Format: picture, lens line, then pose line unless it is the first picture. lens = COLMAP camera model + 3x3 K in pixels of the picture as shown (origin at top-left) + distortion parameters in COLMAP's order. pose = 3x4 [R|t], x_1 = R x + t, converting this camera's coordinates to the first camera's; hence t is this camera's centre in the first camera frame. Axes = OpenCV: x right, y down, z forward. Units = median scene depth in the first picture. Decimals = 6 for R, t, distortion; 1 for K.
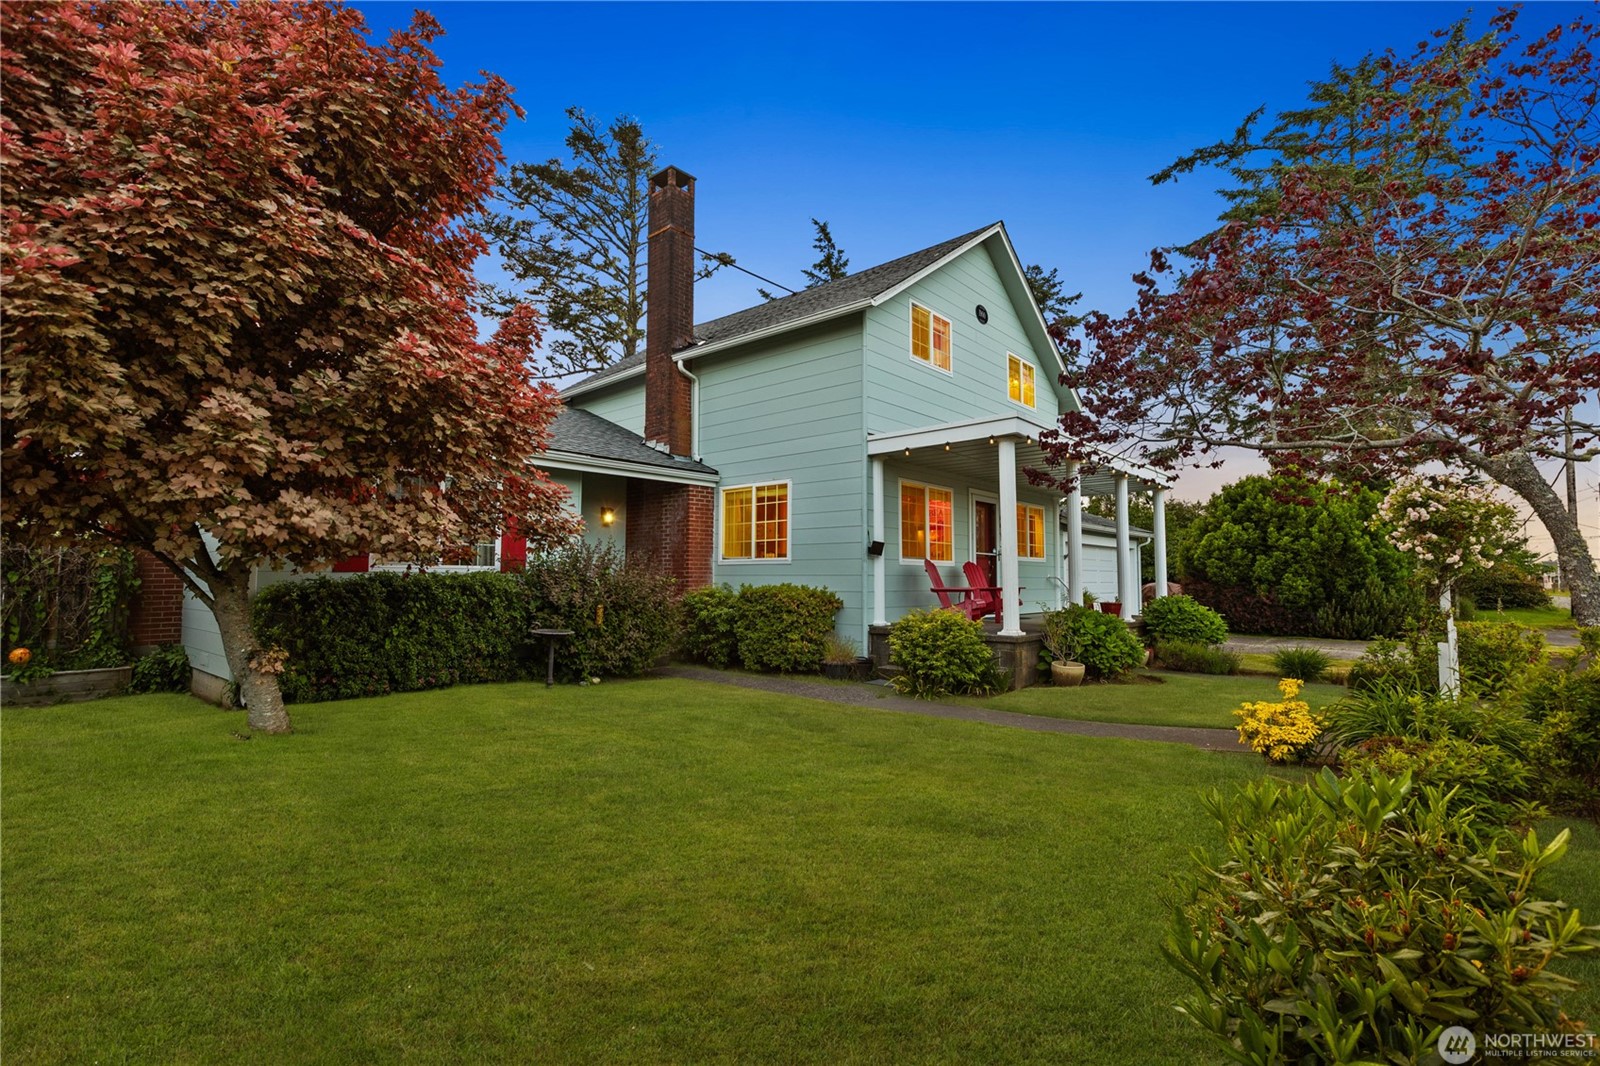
lens RADIAL K [[710.5, 0, 800.0], [0, 710.5, 533.0], [0, 0, 1]] dist [0.001939, 0.000096]
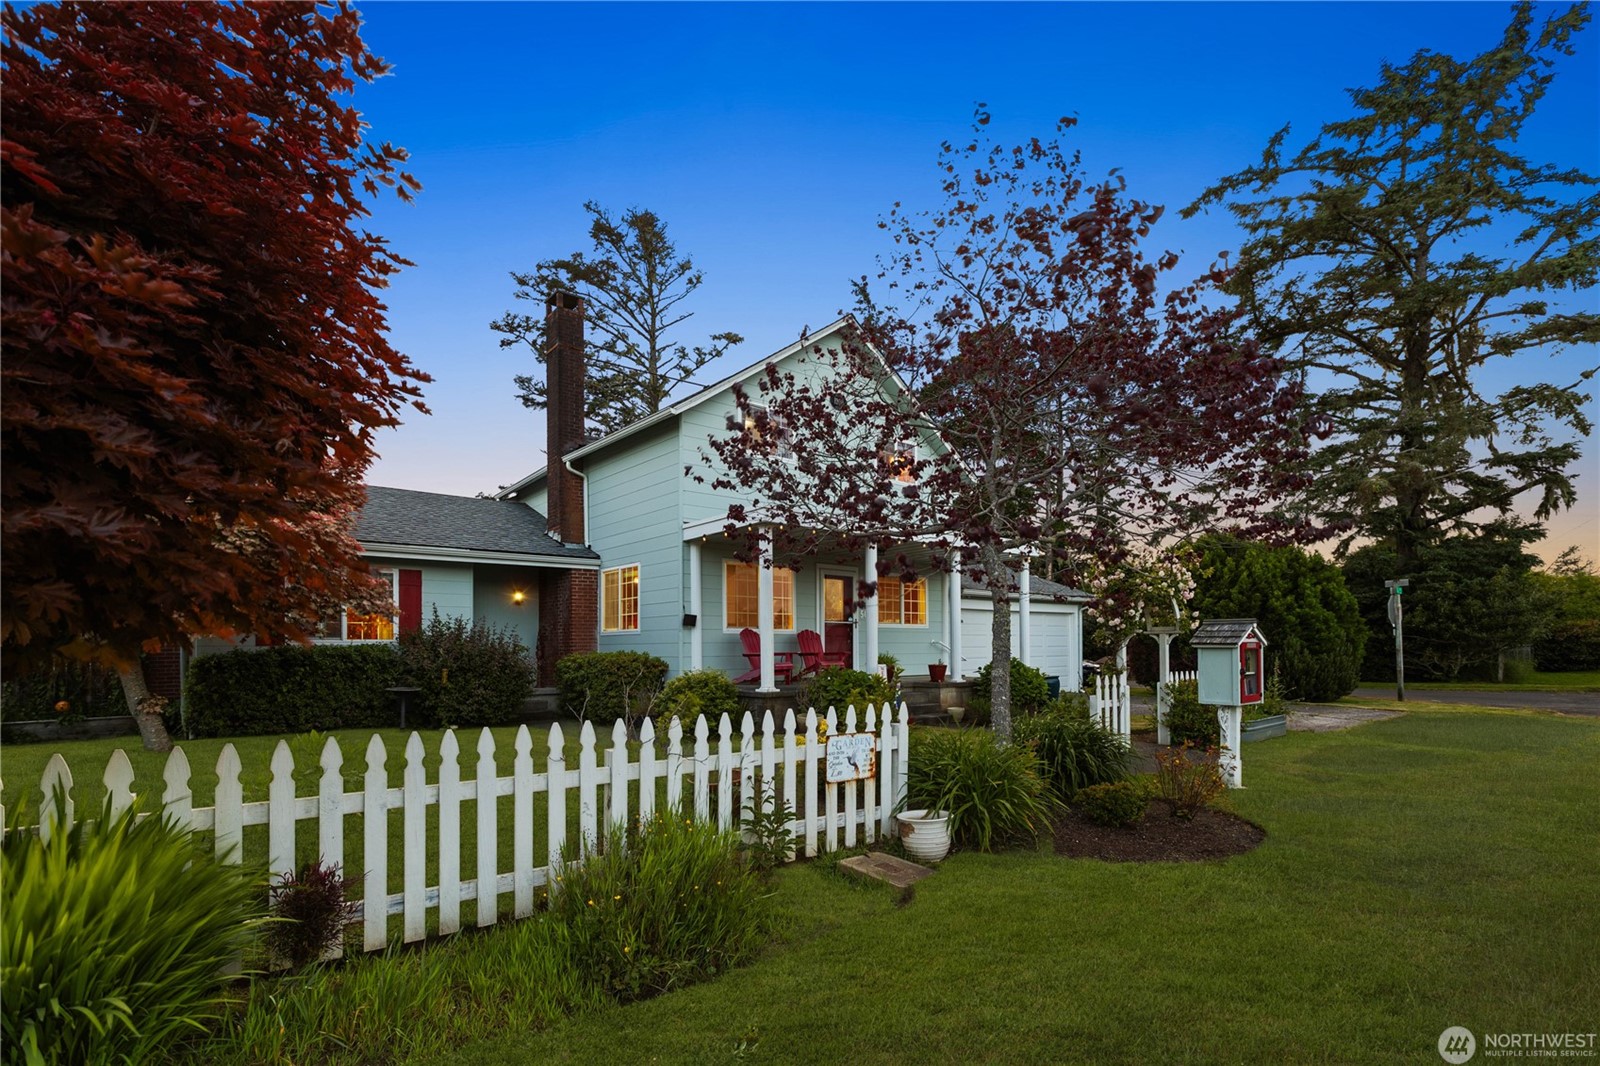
lens RADIAL K [[731.0, 0, 802.2], [0, 731.0, 641.5], [0, 0, 1]] dist [-0.000744, -0.000161]
pose [[0.987790, -0.013235, -0.155229, 0.285502], [0.022050, 0.998232, 0.055200, -0.003582], [0.154224, -0.057949, 0.986335, -0.103040]]
